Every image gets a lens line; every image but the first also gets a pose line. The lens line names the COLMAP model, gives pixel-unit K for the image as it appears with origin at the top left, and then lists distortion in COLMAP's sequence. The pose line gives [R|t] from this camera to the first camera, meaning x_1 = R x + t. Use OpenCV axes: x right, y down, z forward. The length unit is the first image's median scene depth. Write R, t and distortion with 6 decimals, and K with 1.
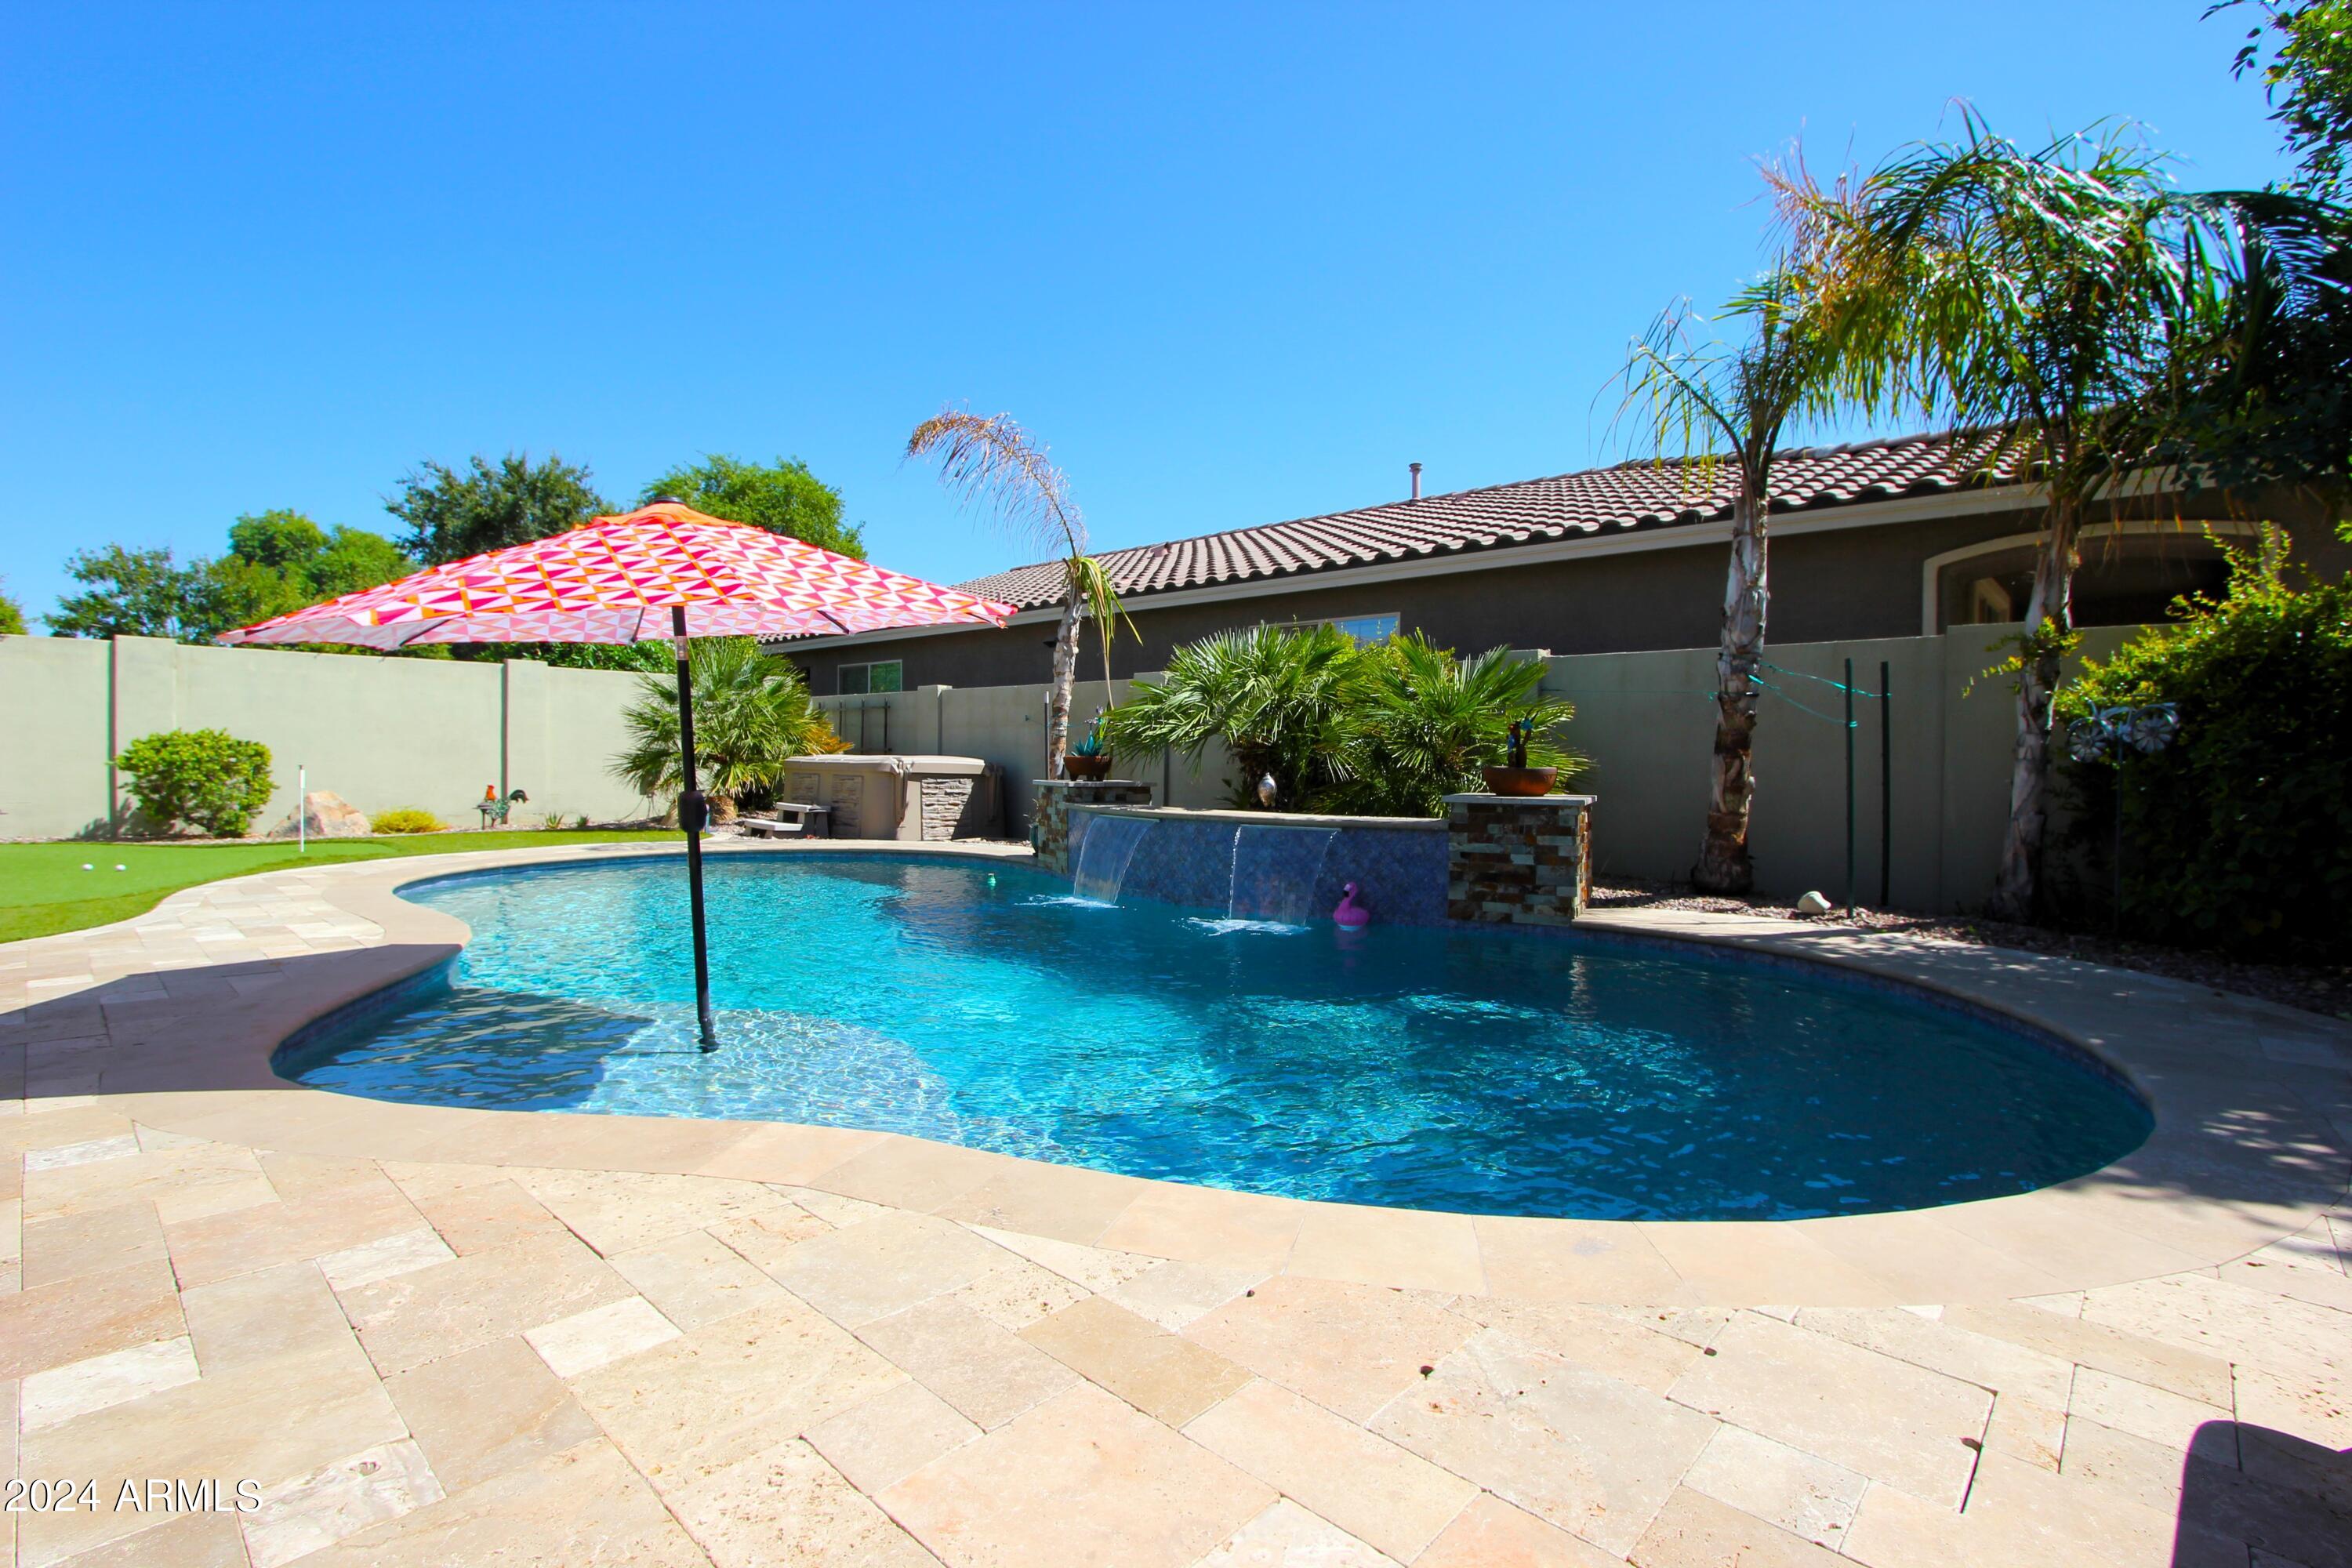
lens RADIAL K [[1086.6, 0, 1191.8], [0, 1086.6, 780.5], [0, 0, 1]] dist [-0.017789, 0.001453]
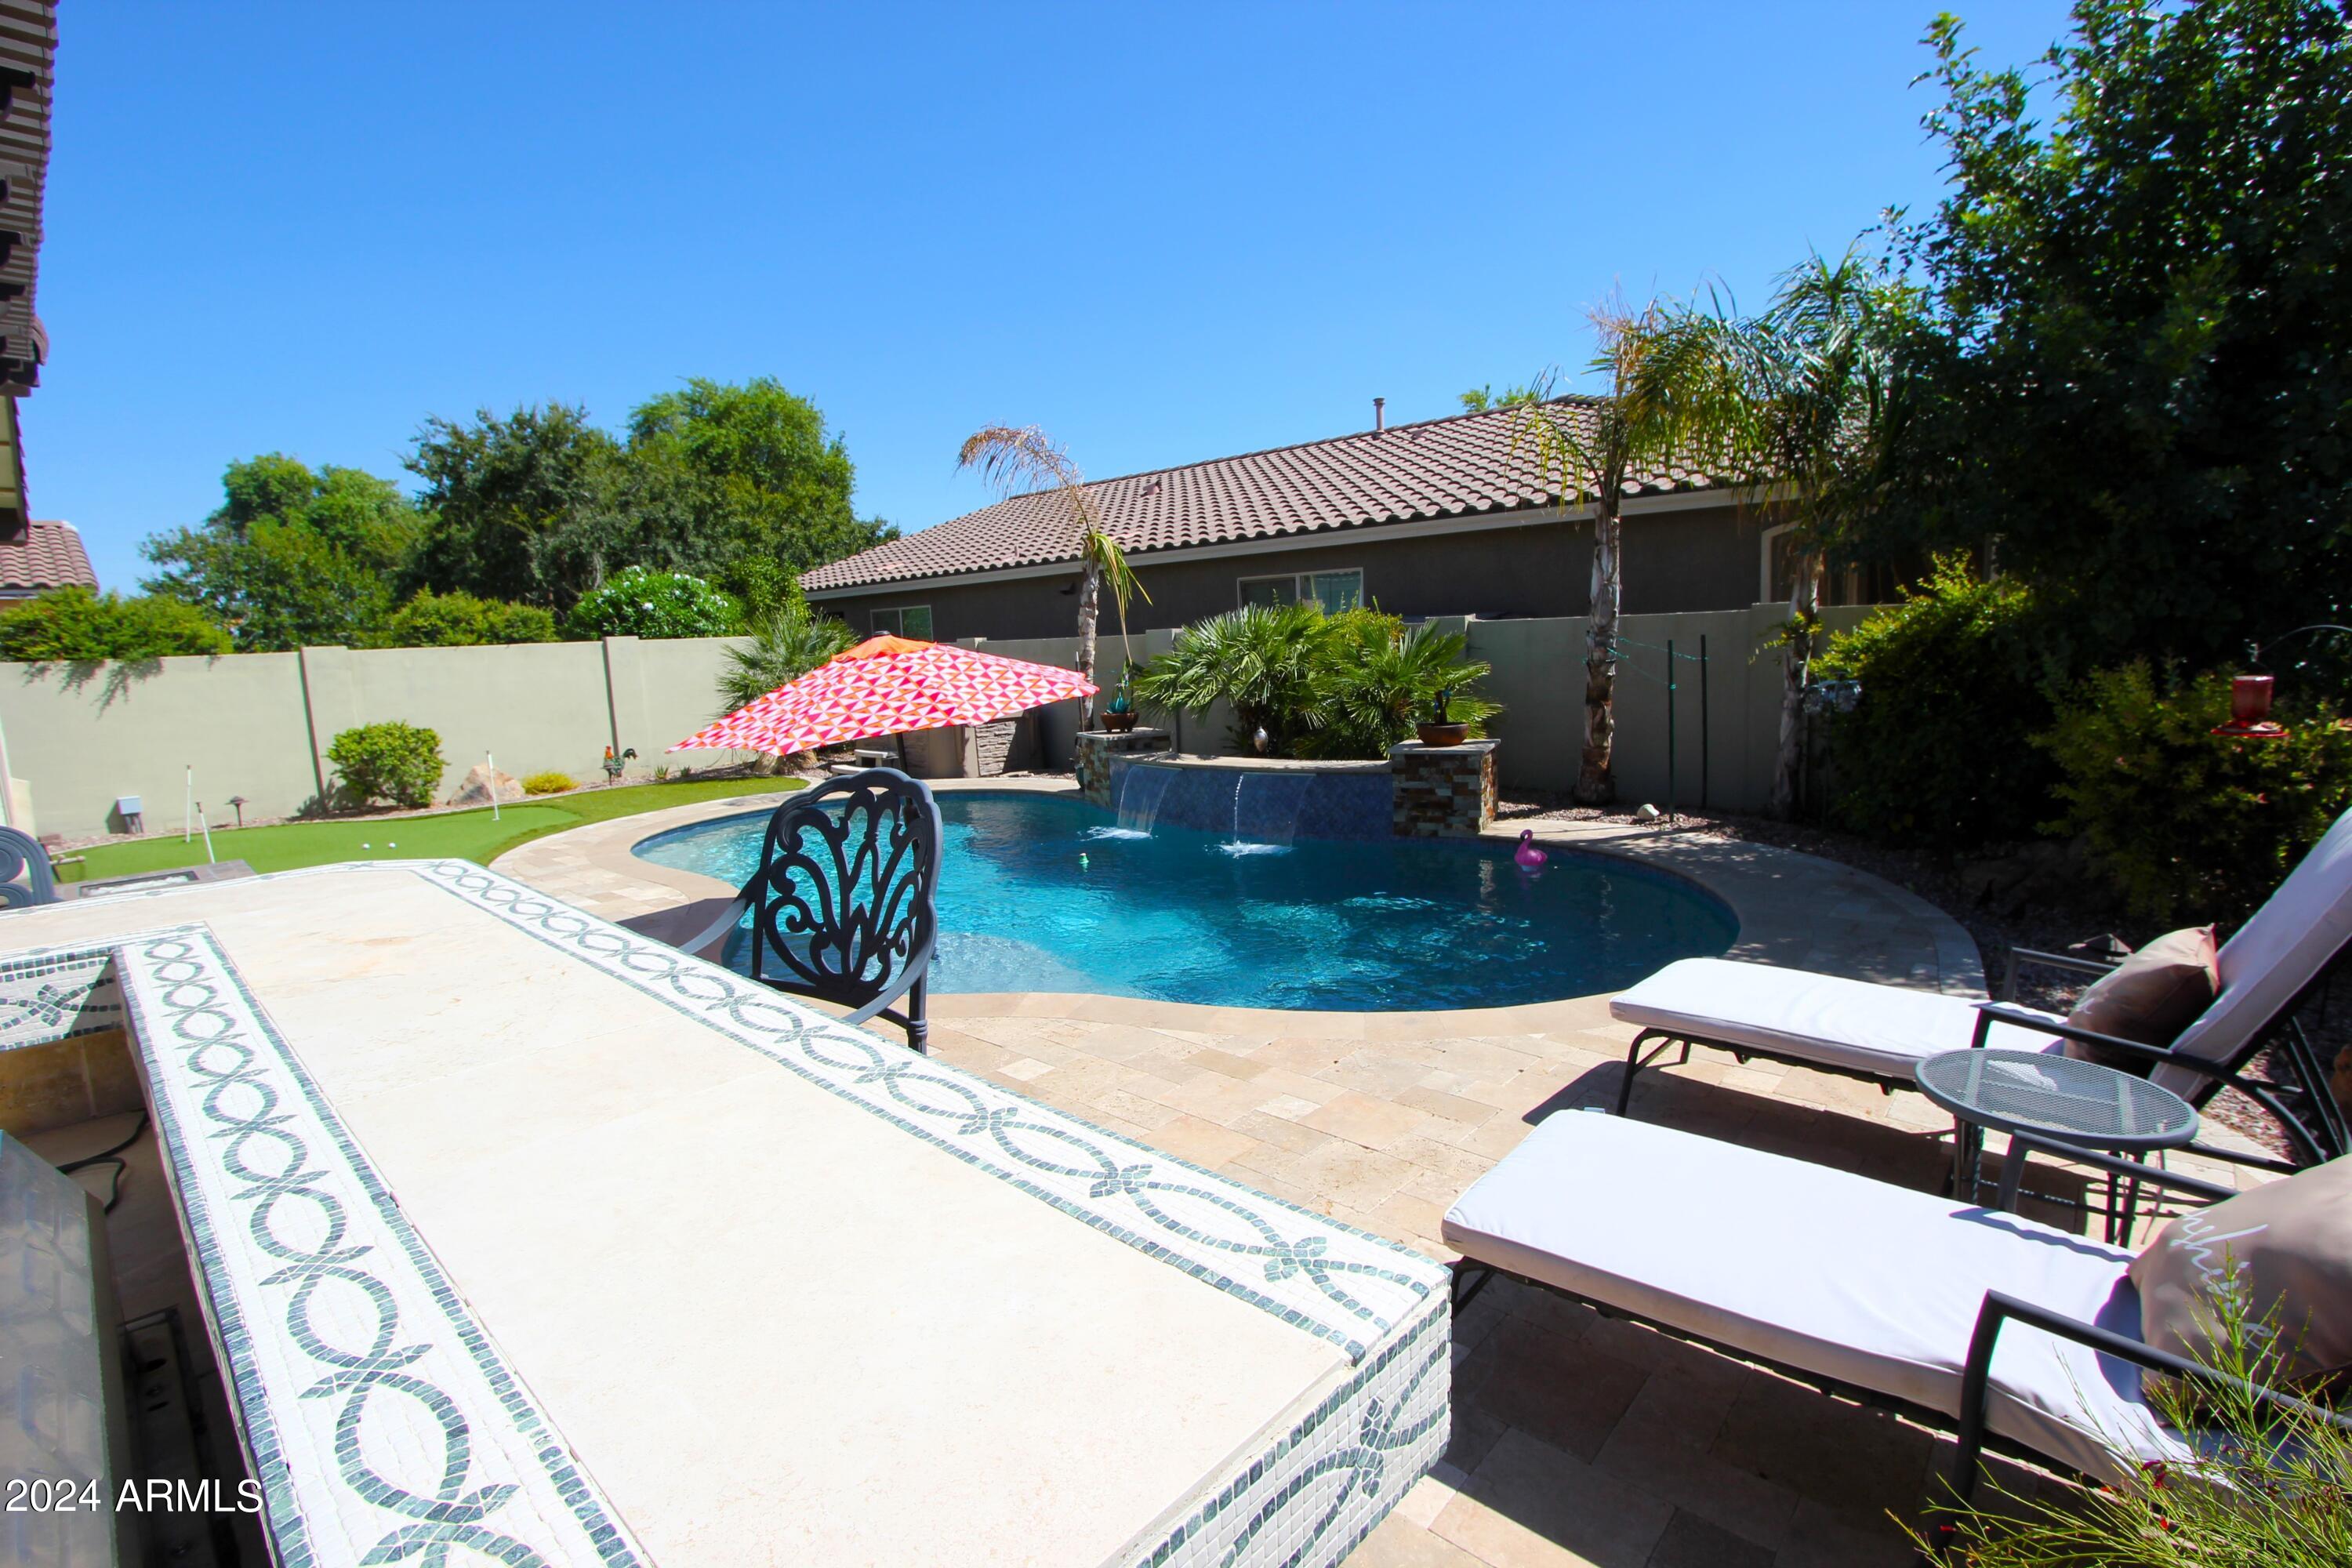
lens RADIAL K [[1086.6, 0, 1191.8], [0, 1086.6, 780.5], [0, 0, 1]] dist [-0.017789, 0.001453]
pose [[0.998467, -0.055185, 0.004303, -0.023367], [0.054350, 0.992140, 0.112709, -0.095835], [-0.010489, -0.112302, 0.993619, -0.322556]]
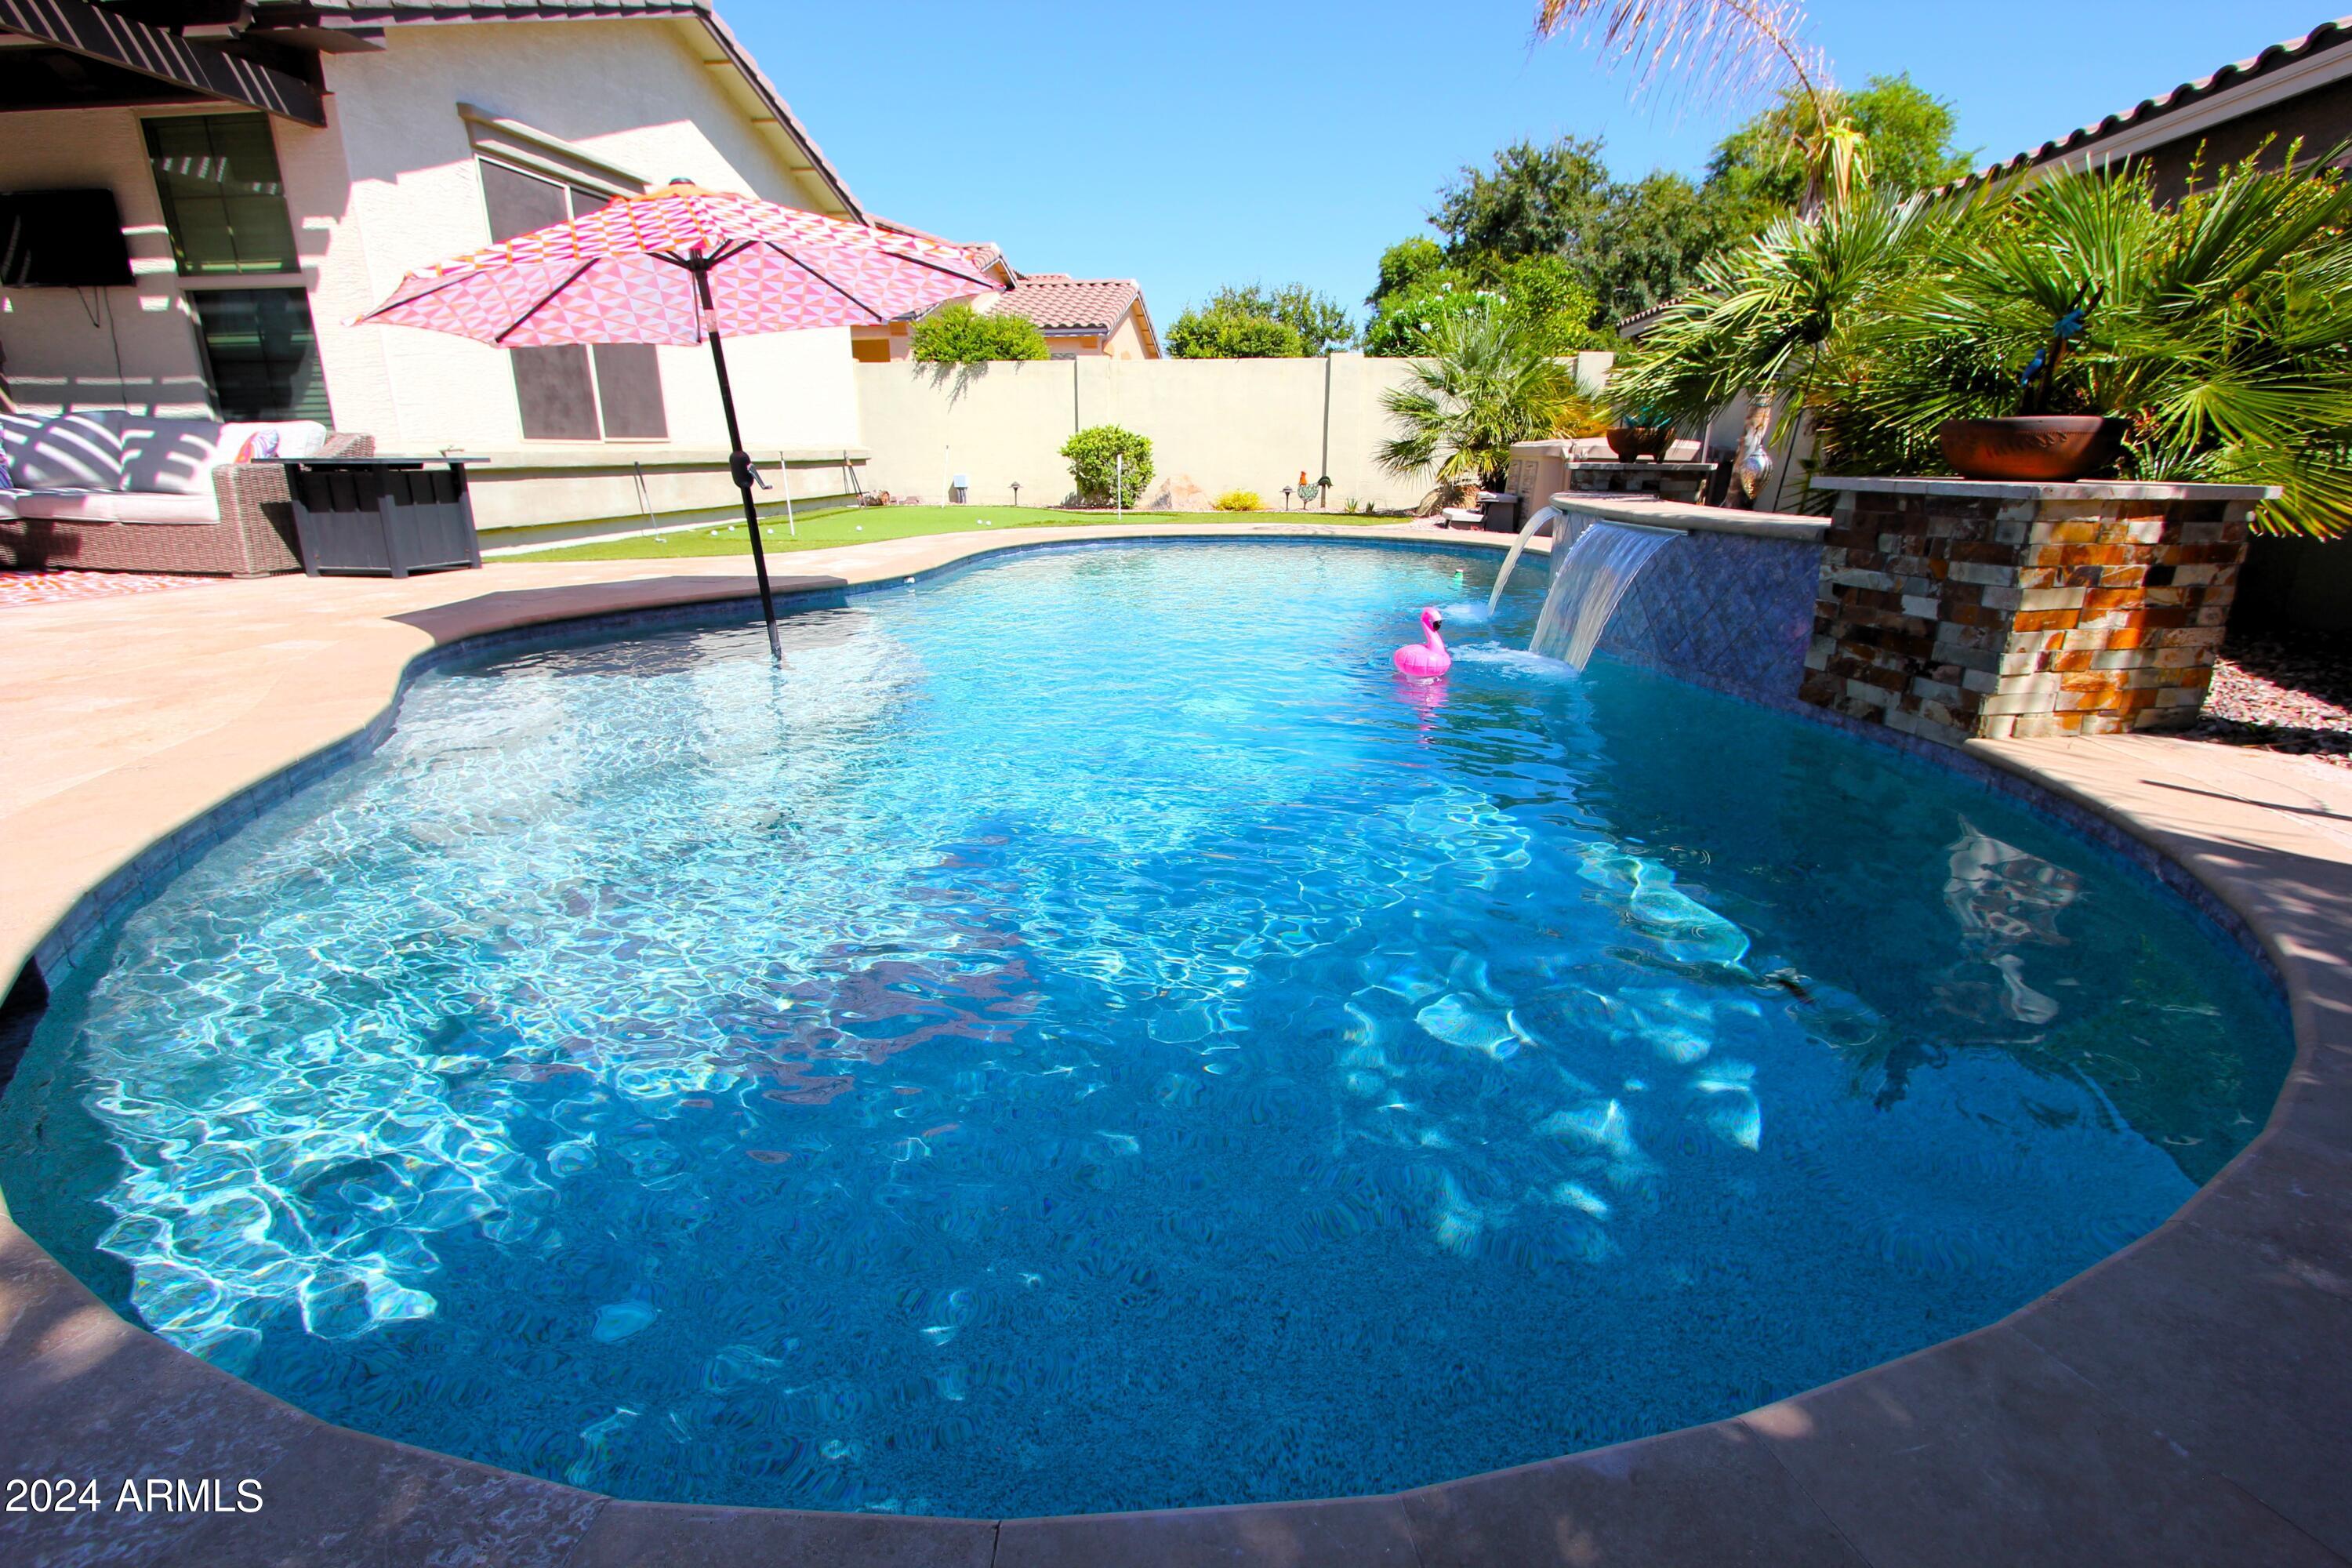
lens RADIAL K [[1086.6, 0, 1191.8], [0, 1086.6, 780.5], [0, 0, 1]] dist [-0.017789, 0.001453]
pose [[0.586051, 0.226609, -0.777941, 0.410857], [-0.012135, 0.962444, 0.271211, 0.014587], [0.810183, -0.149503, 0.566791, 0.338880]]
